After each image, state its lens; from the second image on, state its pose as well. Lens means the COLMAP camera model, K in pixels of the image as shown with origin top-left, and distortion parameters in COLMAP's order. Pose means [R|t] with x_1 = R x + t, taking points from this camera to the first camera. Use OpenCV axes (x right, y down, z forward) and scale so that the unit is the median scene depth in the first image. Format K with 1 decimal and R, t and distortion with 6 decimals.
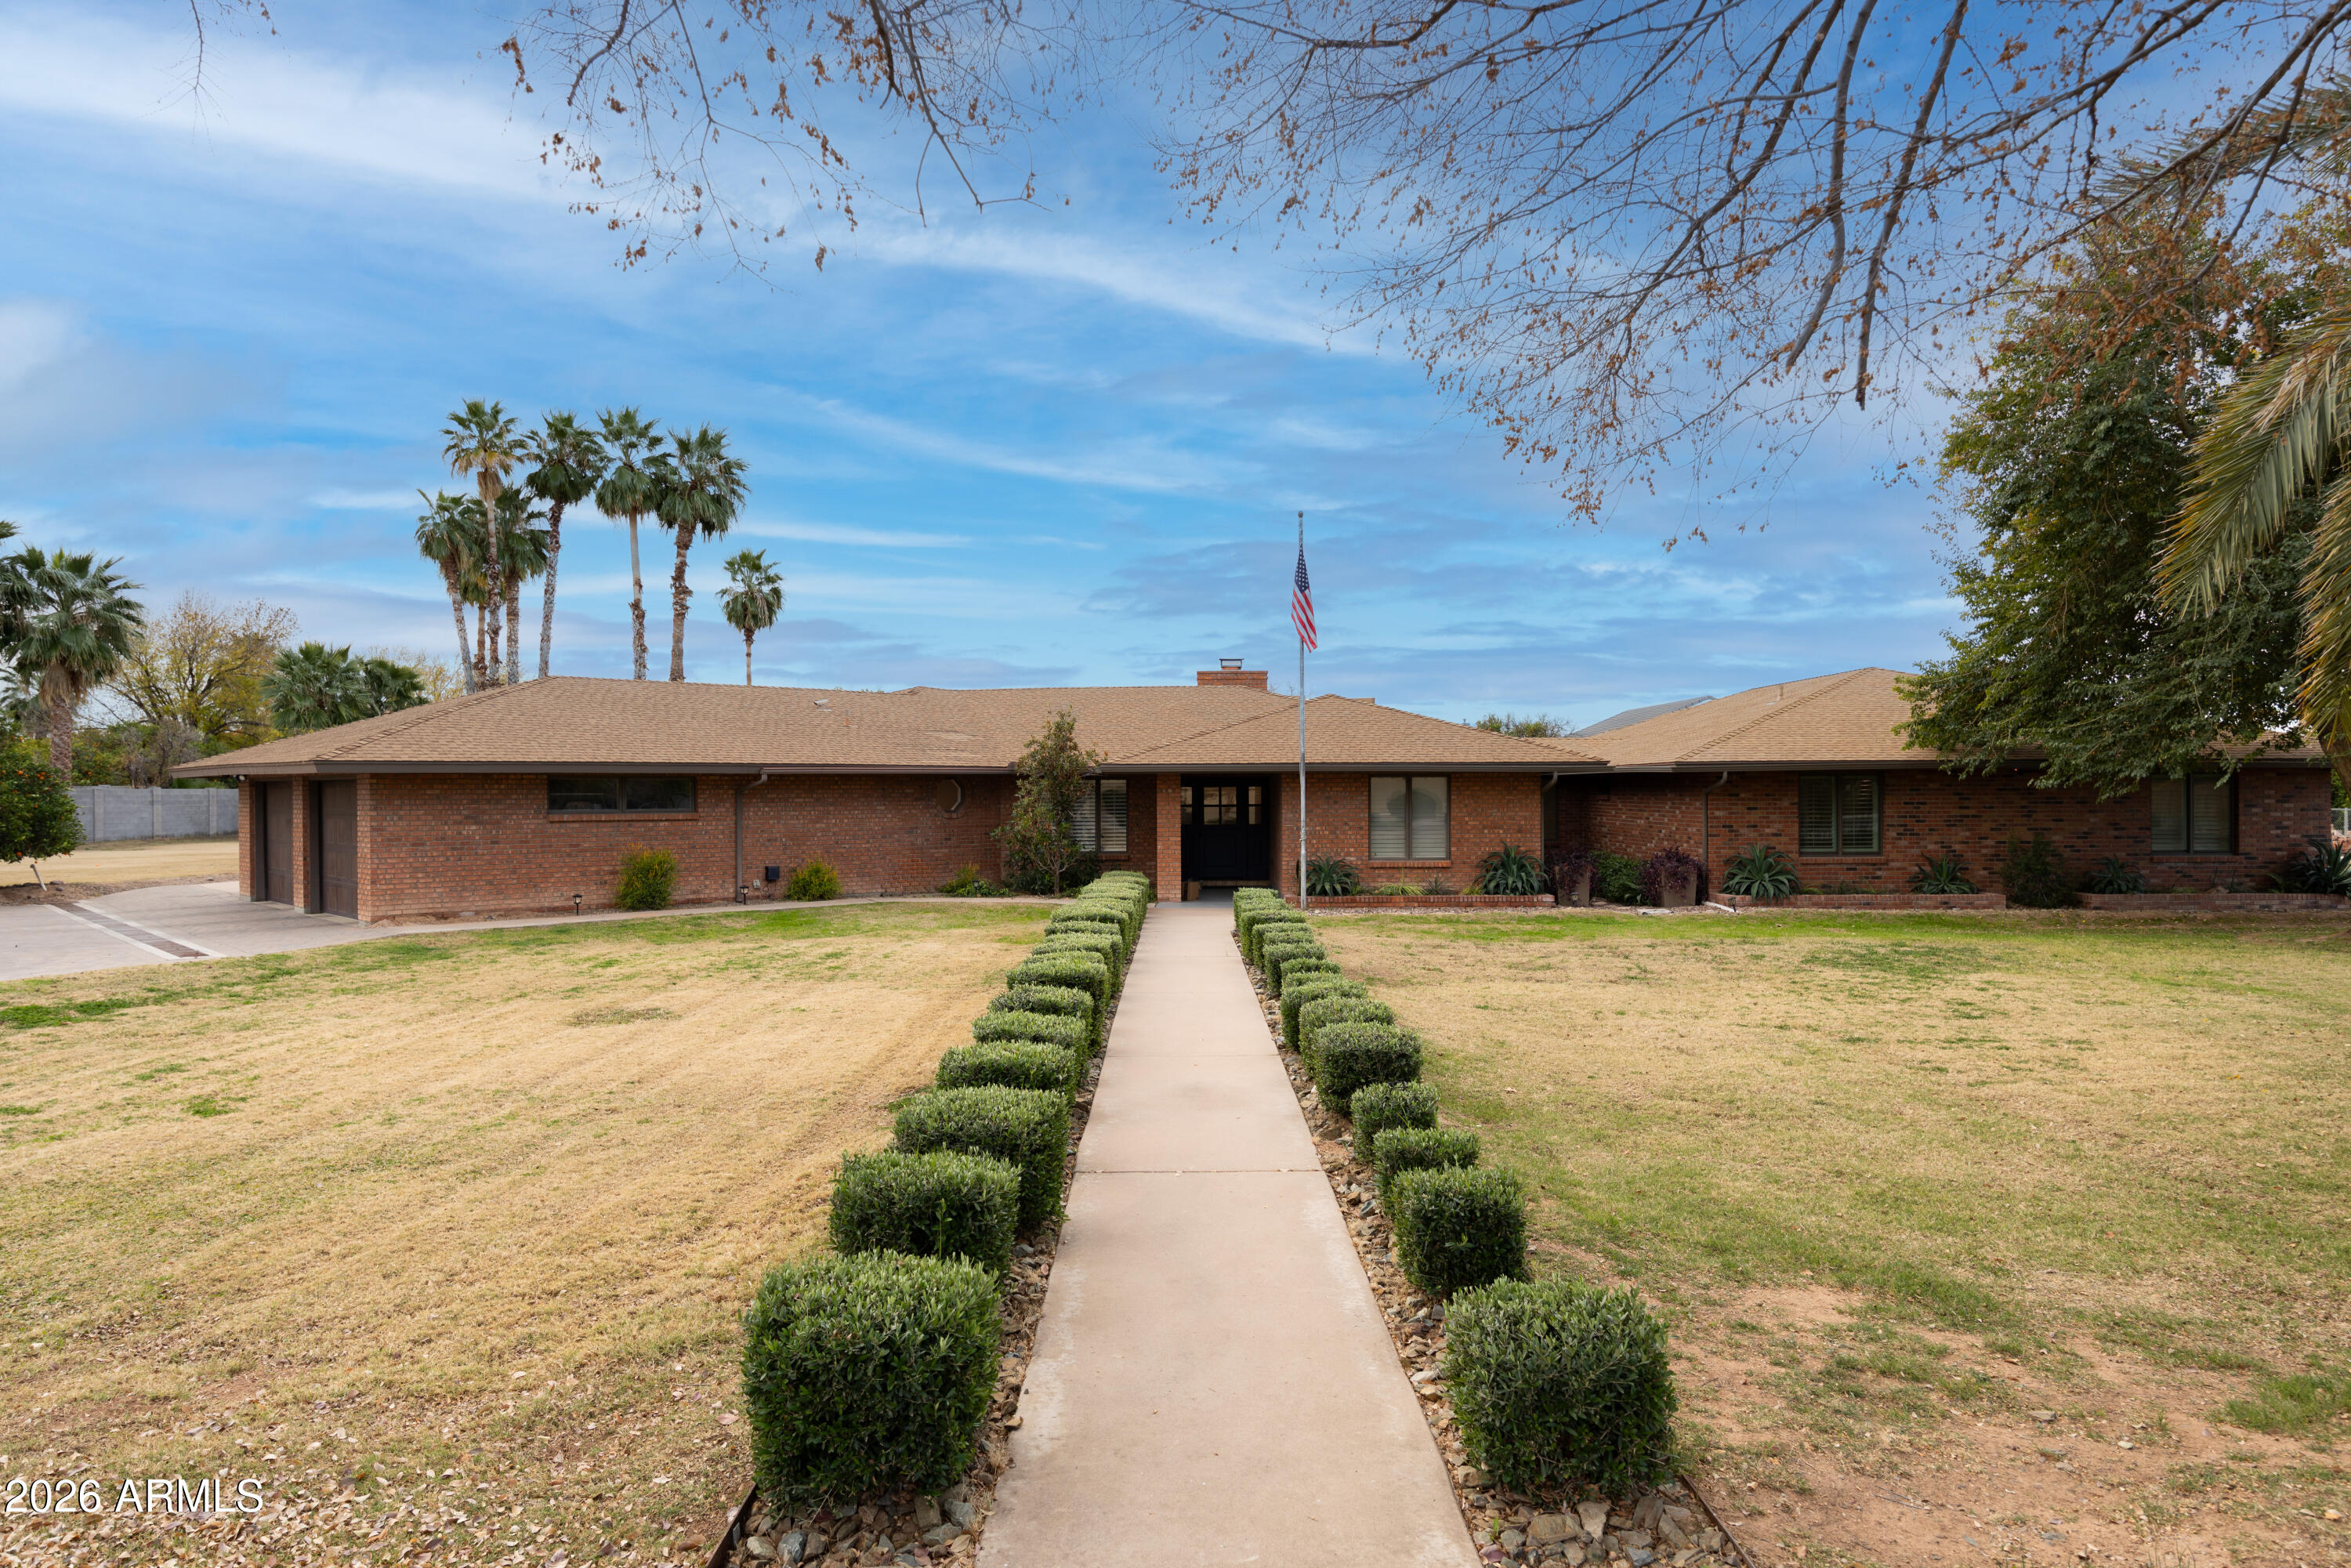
lens RADIAL K [[1433.6, 0, 1284.0], [0, 1433.6, 777.9], [0, 0, 1]] dist [0.020716, 0.000736]
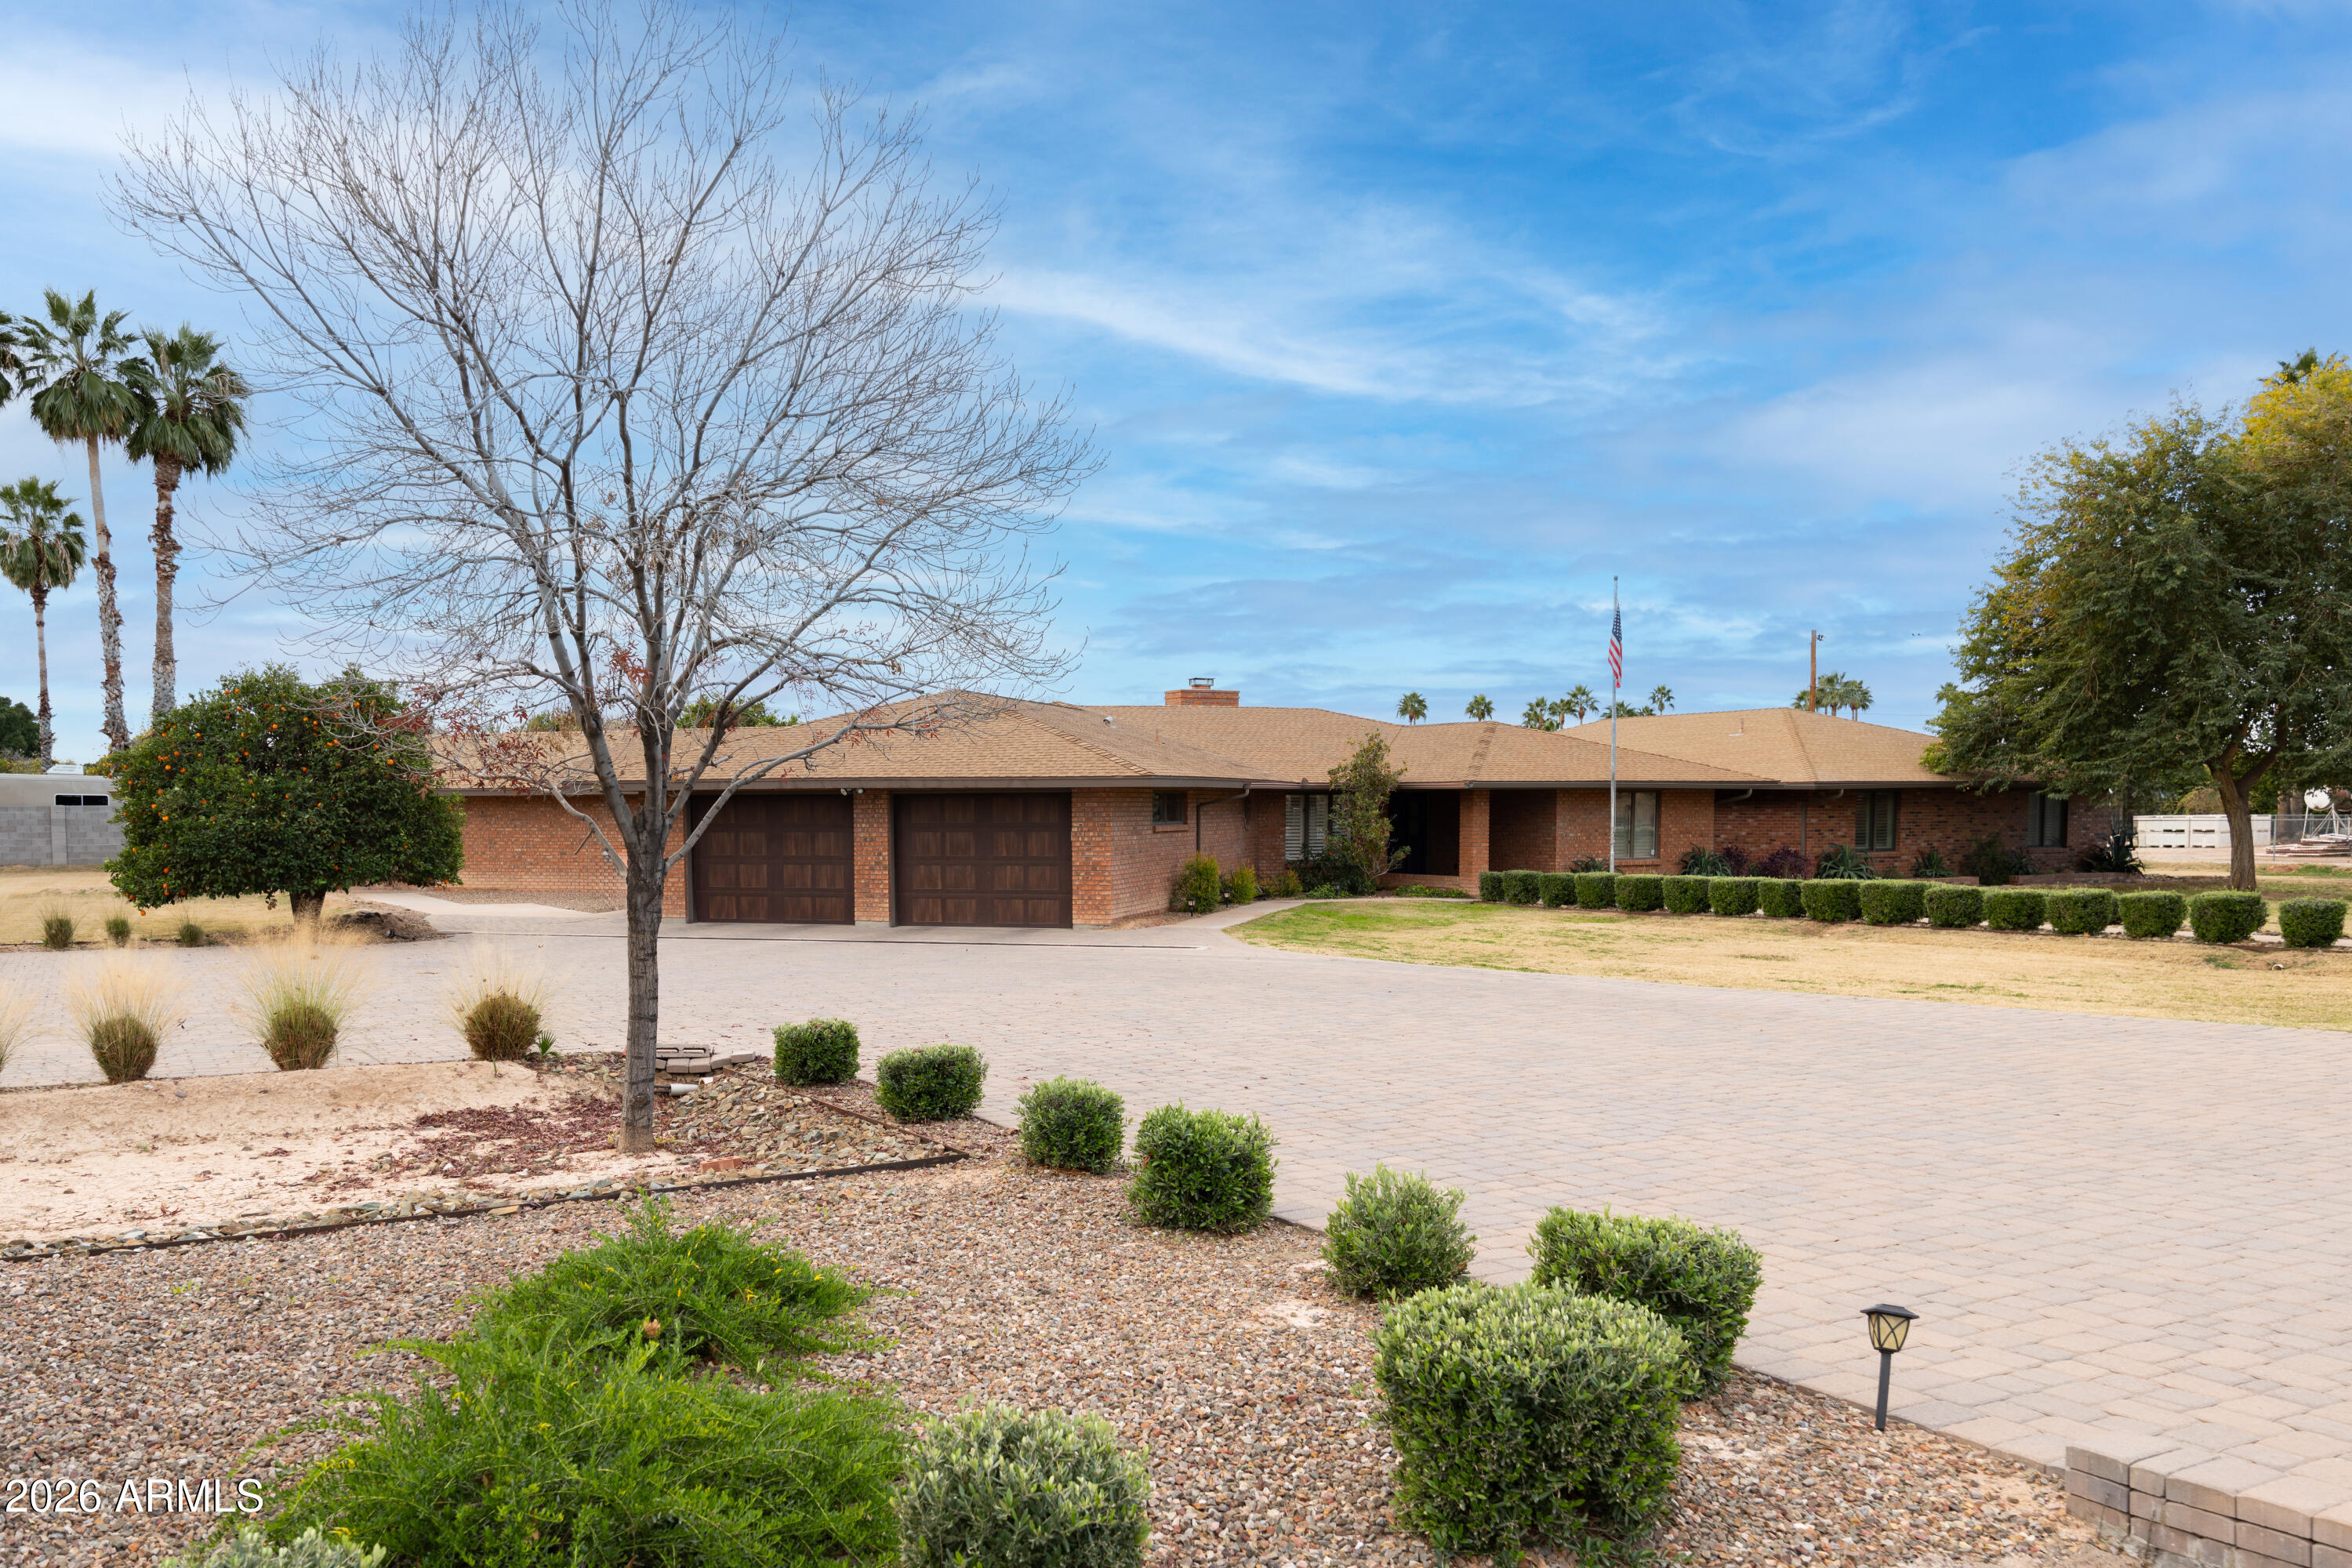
lens RADIAL K [[1801.9, 0, 1106.4], [0, 1801.9, 846.8], [0, 0, 1]] dist [0.014140, -0.004819]
pose [[0.888502, -0.010849, 0.458745, -0.424432], [-0.001151, 0.999665, 0.025870, 0.002638], [-0.458872, -0.023513, 0.888191, -0.070037]]
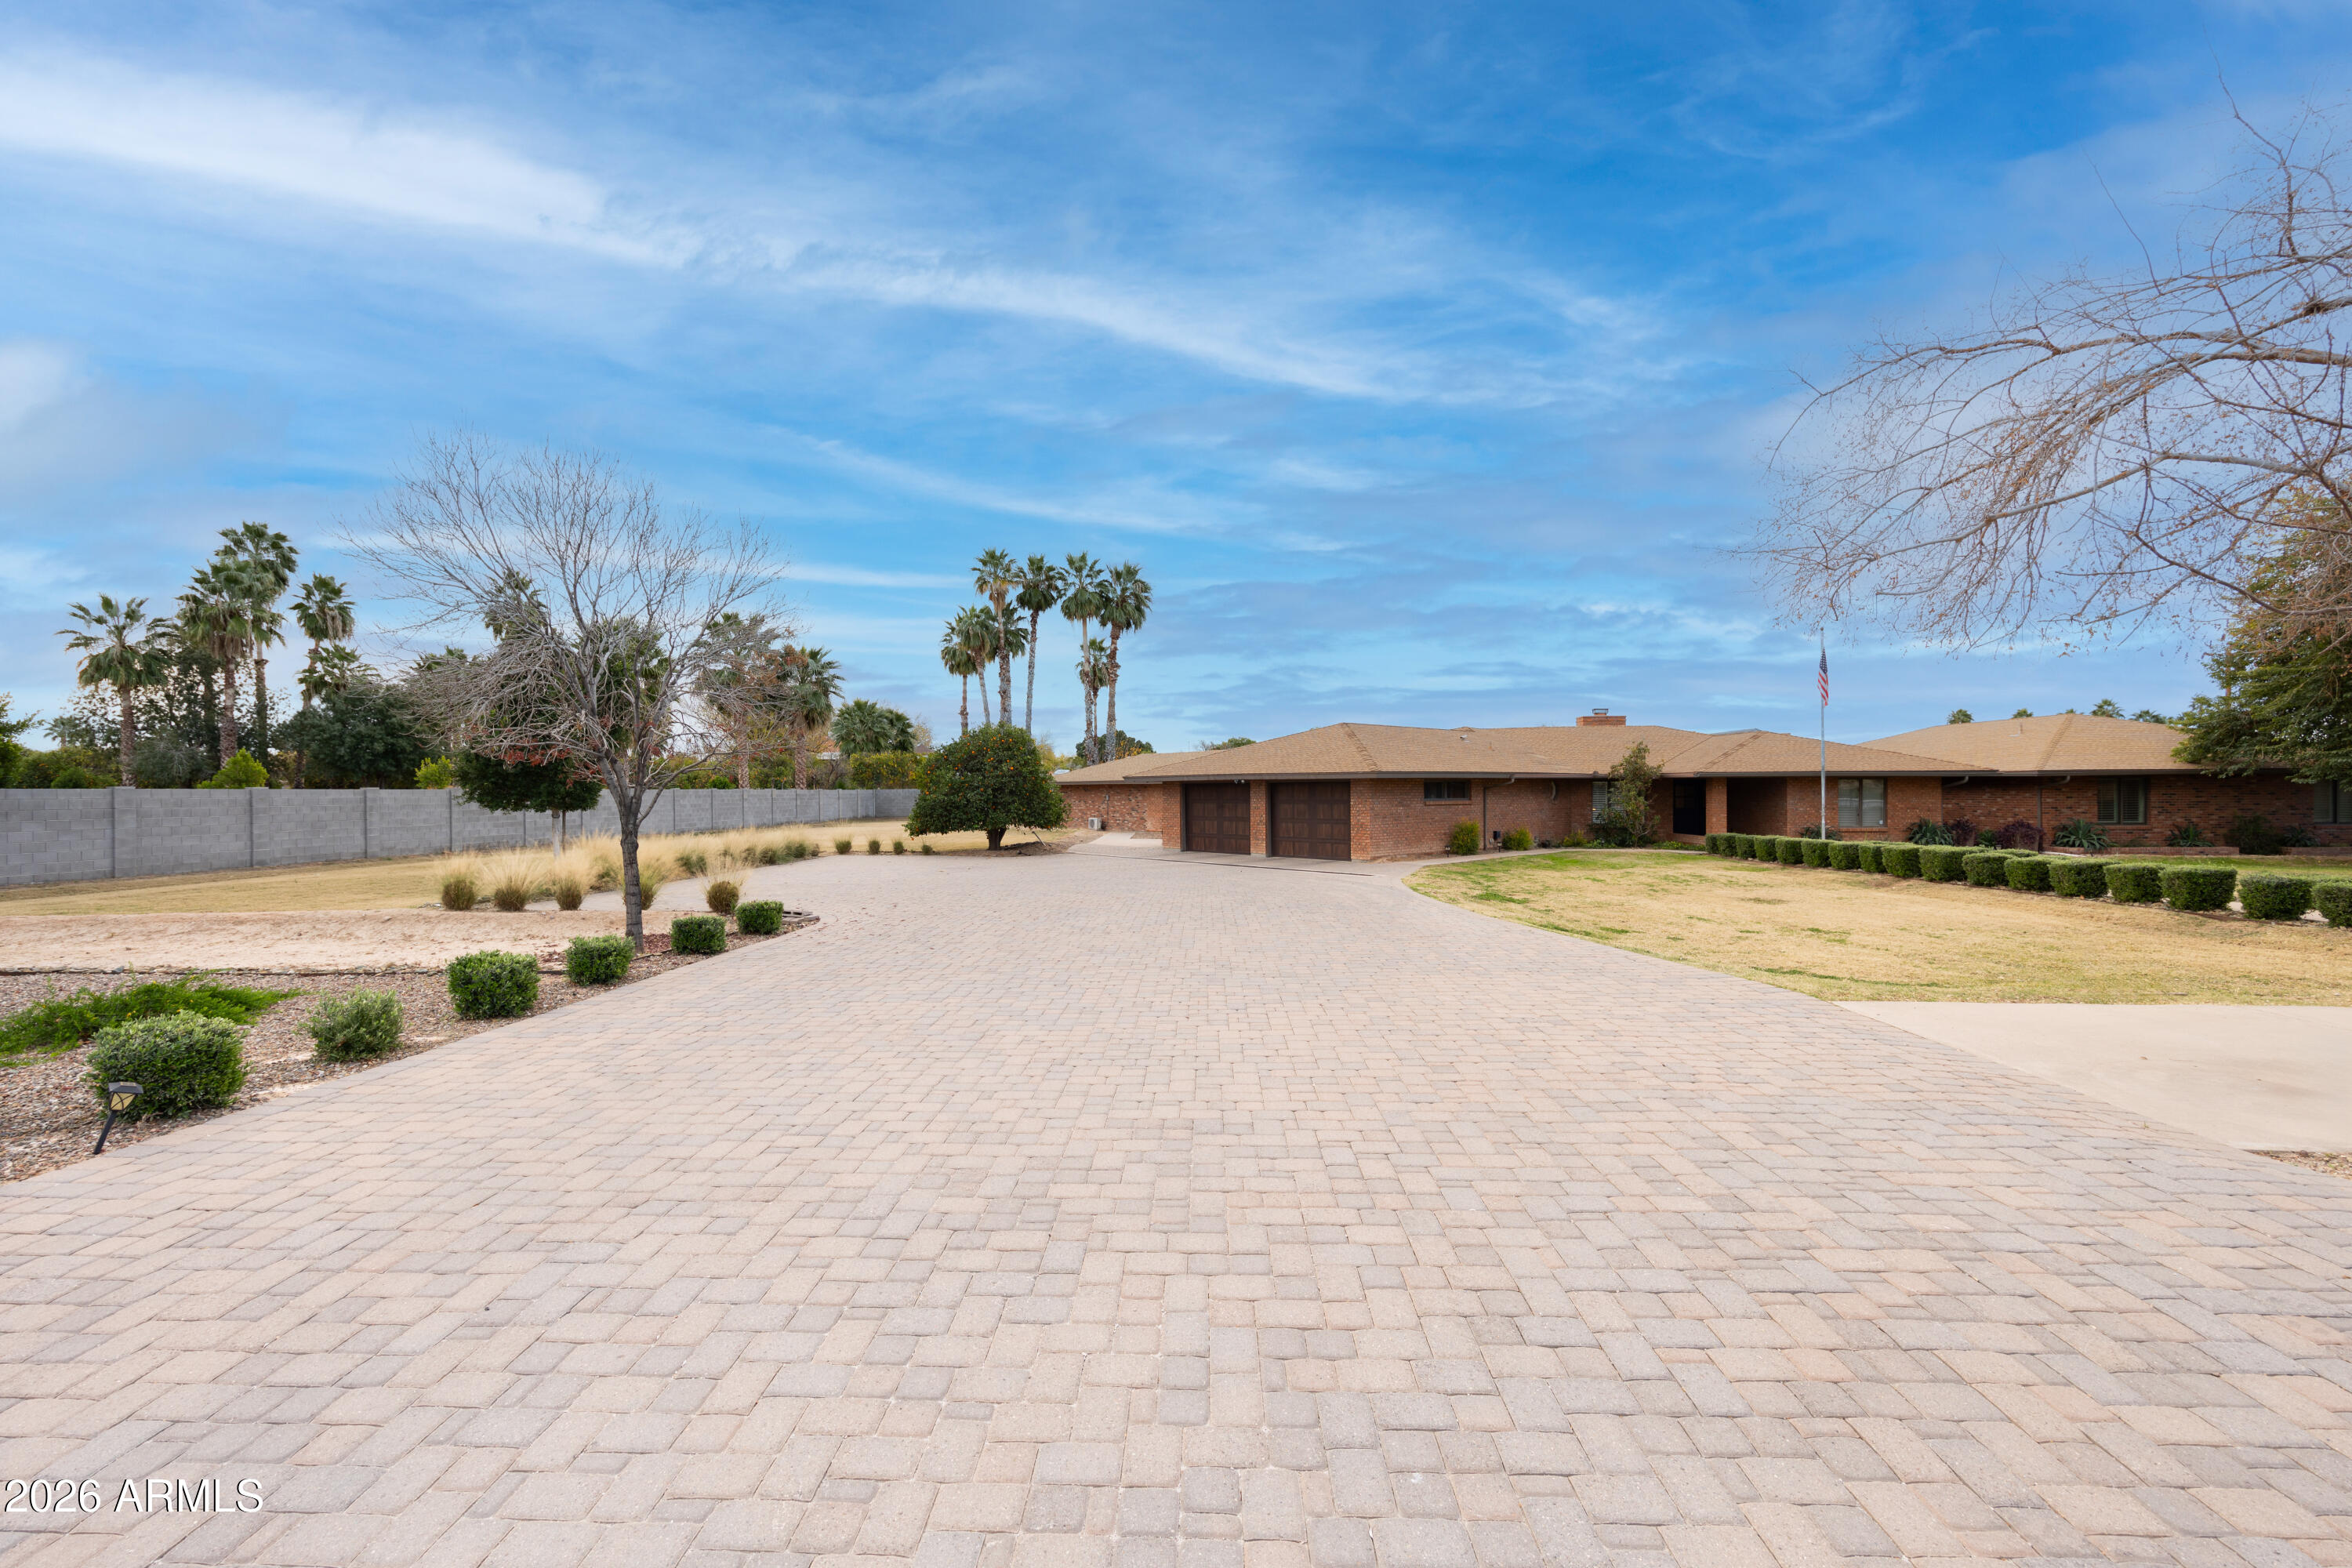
lens RADIAL K [[990.0, 0, 1224.6], [0, 990.0, 761.0], [0, 0, 1]] dist [0.012306, -0.000565]
pose [[0.999193, -0.002645, -0.040075, -0.256814], [0.001718, 0.999731, -0.023148, 0.001452], [0.040126, 0.023061, 0.998928, -0.091266]]
